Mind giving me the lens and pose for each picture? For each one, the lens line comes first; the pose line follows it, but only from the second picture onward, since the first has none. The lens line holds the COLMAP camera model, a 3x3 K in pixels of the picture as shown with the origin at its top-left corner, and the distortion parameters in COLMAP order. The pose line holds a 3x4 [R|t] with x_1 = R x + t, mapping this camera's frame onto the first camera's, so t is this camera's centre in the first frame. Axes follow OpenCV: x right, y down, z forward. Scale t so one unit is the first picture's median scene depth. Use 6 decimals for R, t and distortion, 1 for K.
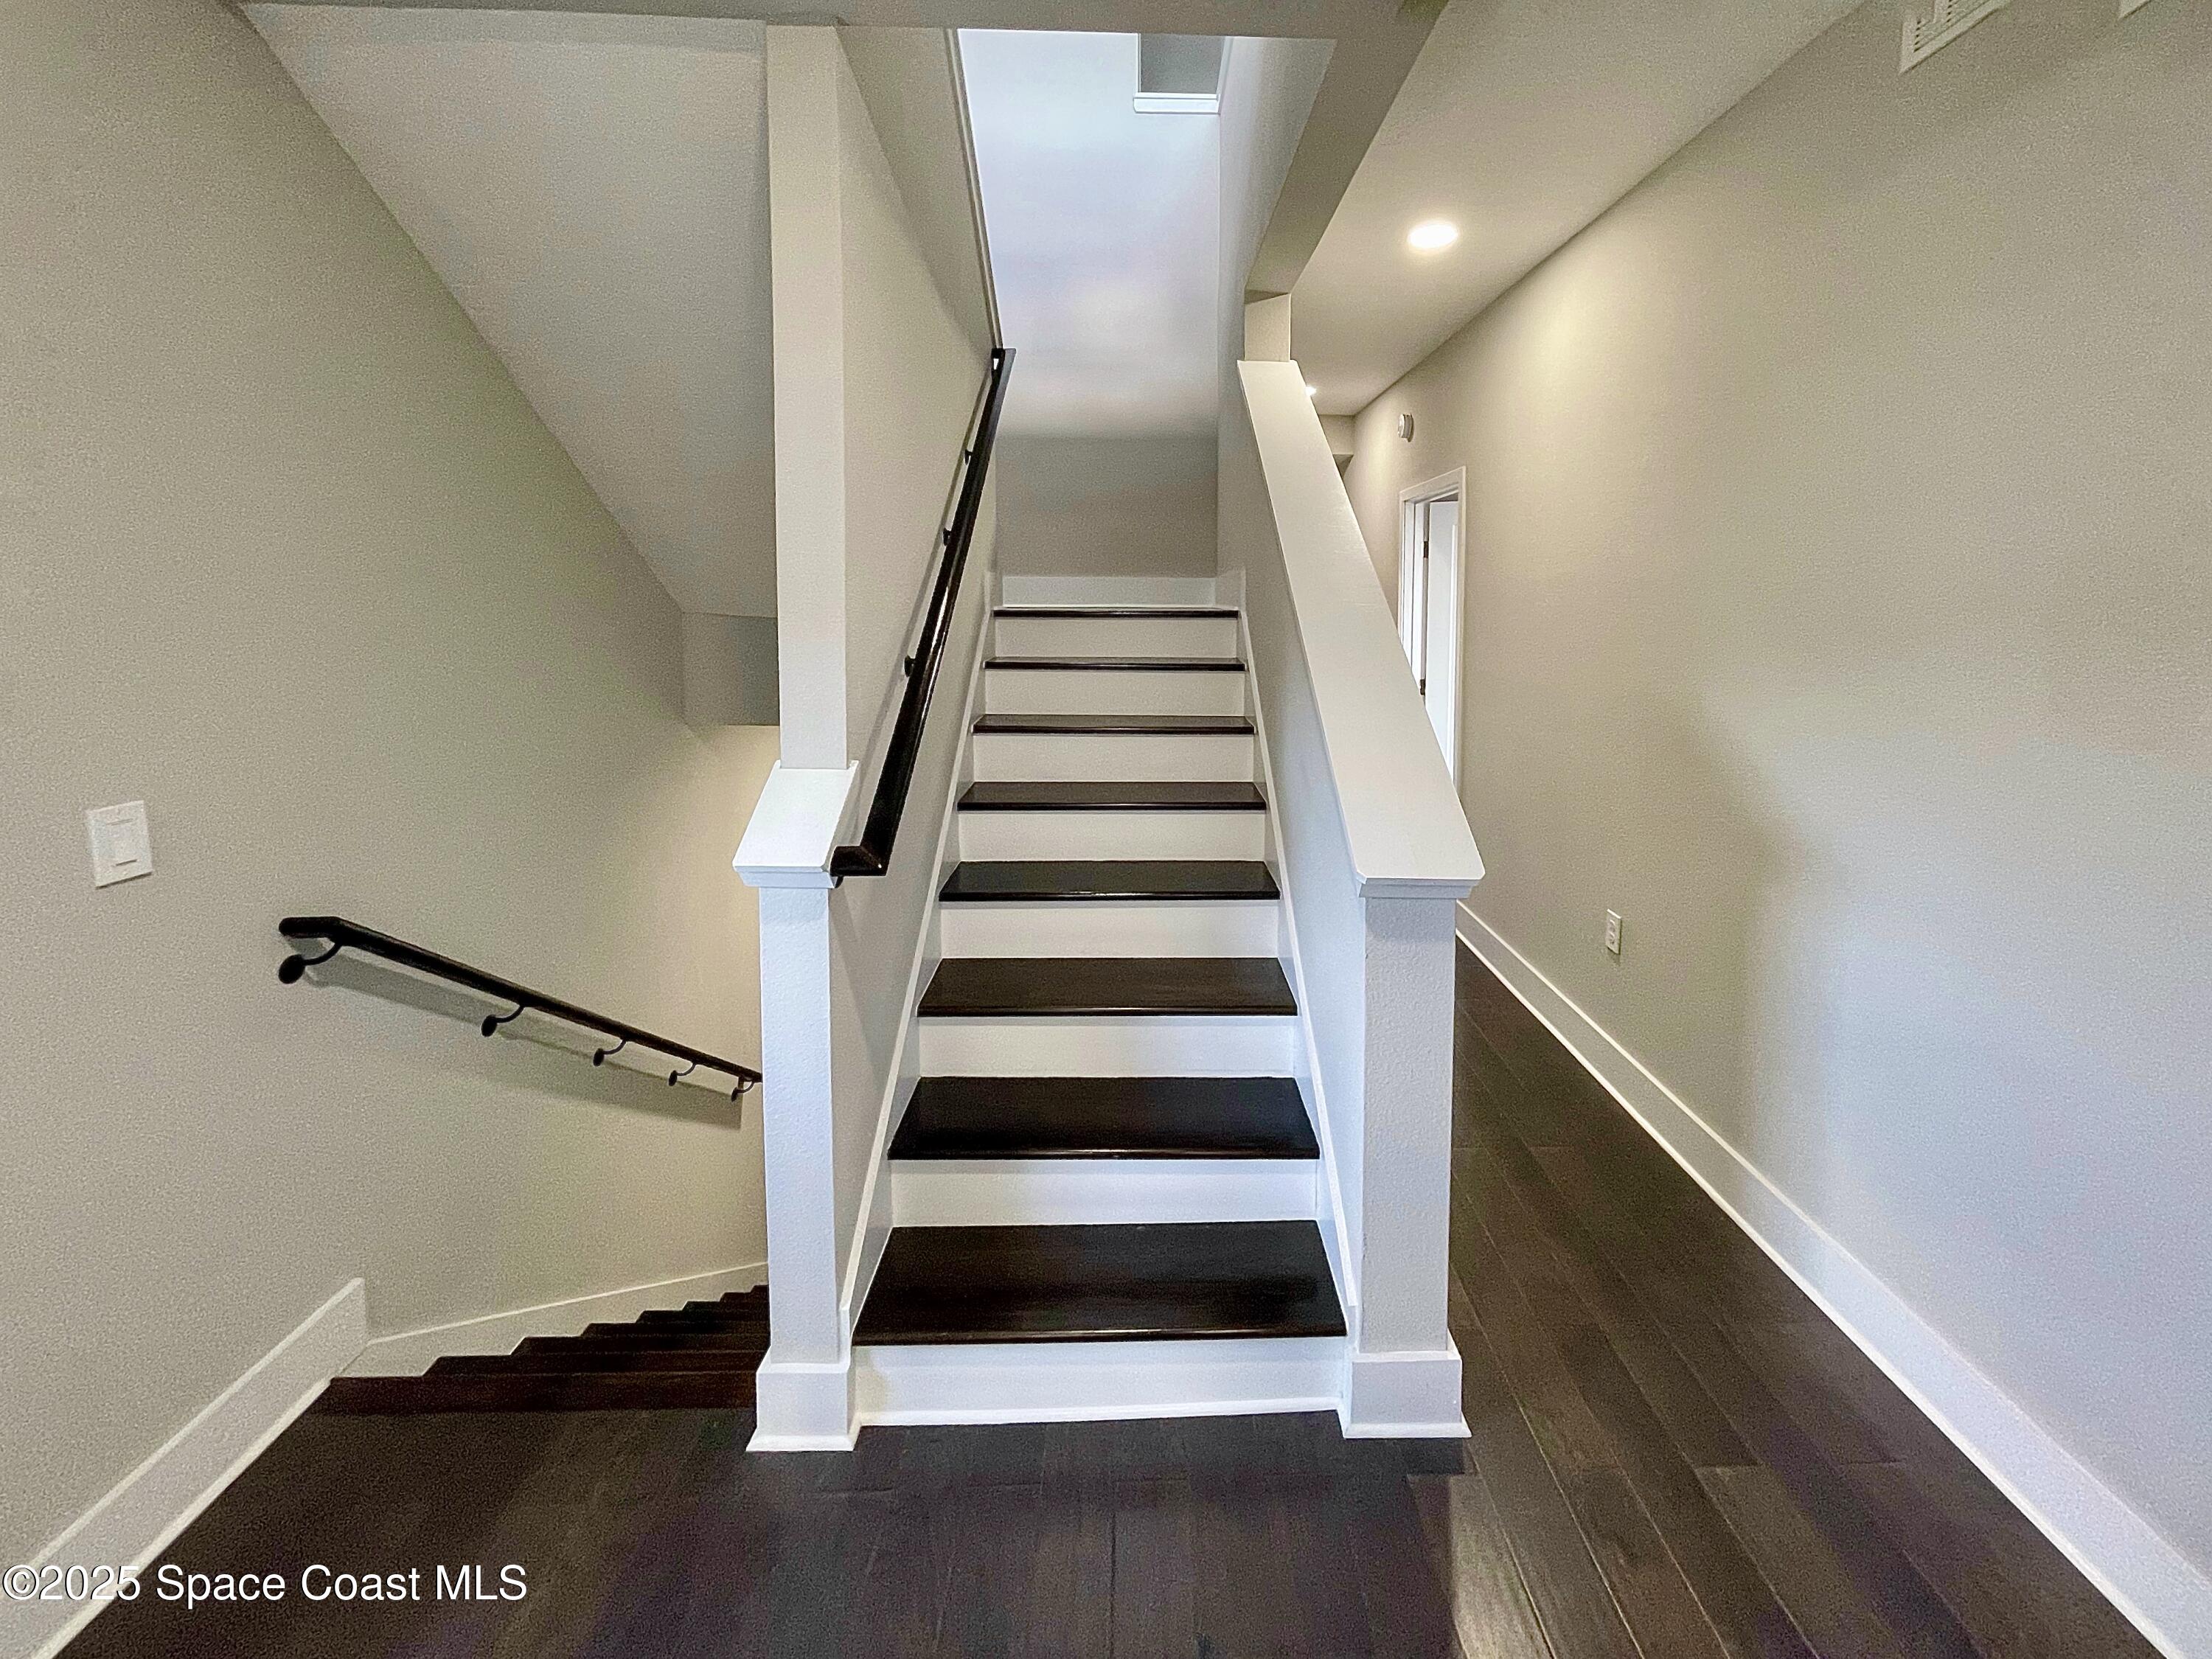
lens RADIAL K [[890.6, 0, 1052.2], [0, 890.6, 832.8], [0, 0, 1]] dist [0.008049, 0.000826]
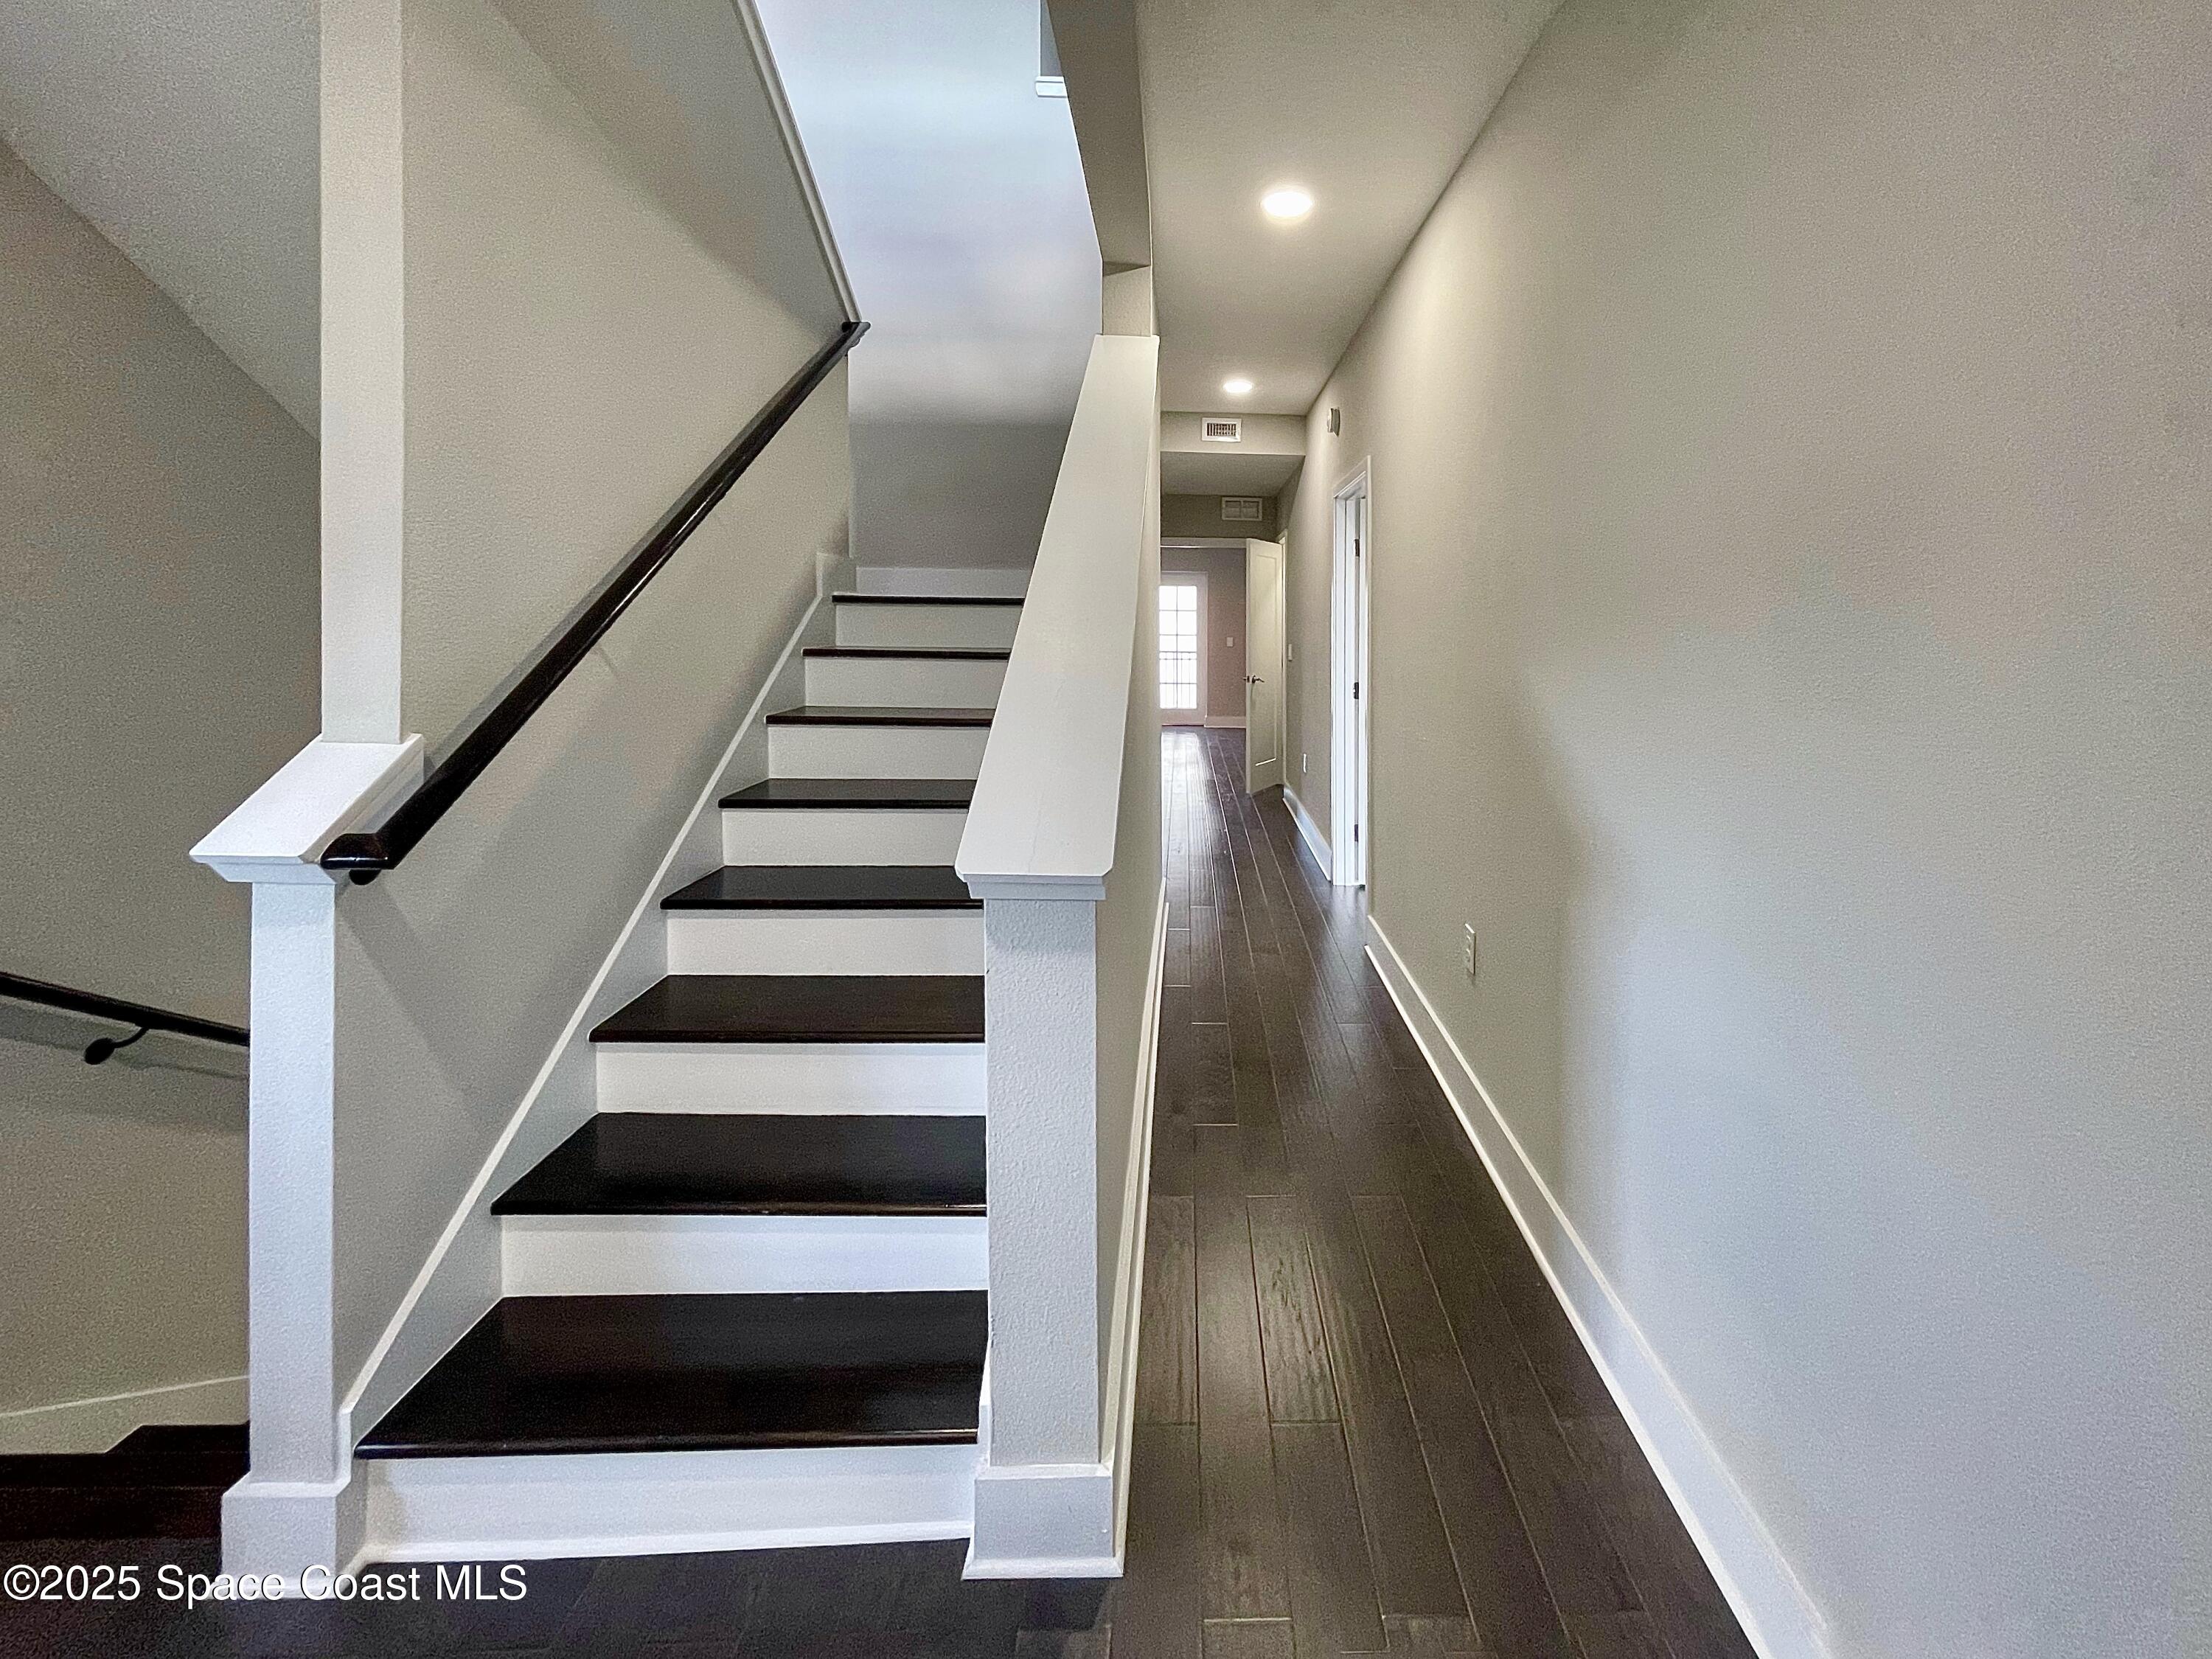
lens RADIAL K [[890.6, 0, 1113.2], [0, 890.6, 814.3], [0, 0, 1]] dist [0.008049, 0.000826]
pose [[0.999979, 0.005855, 0.002819, 0.396835], [-0.005732, 0.999106, -0.041883, 0.023956], [-0.003062, 0.041866, 0.999119, 0.149383]]
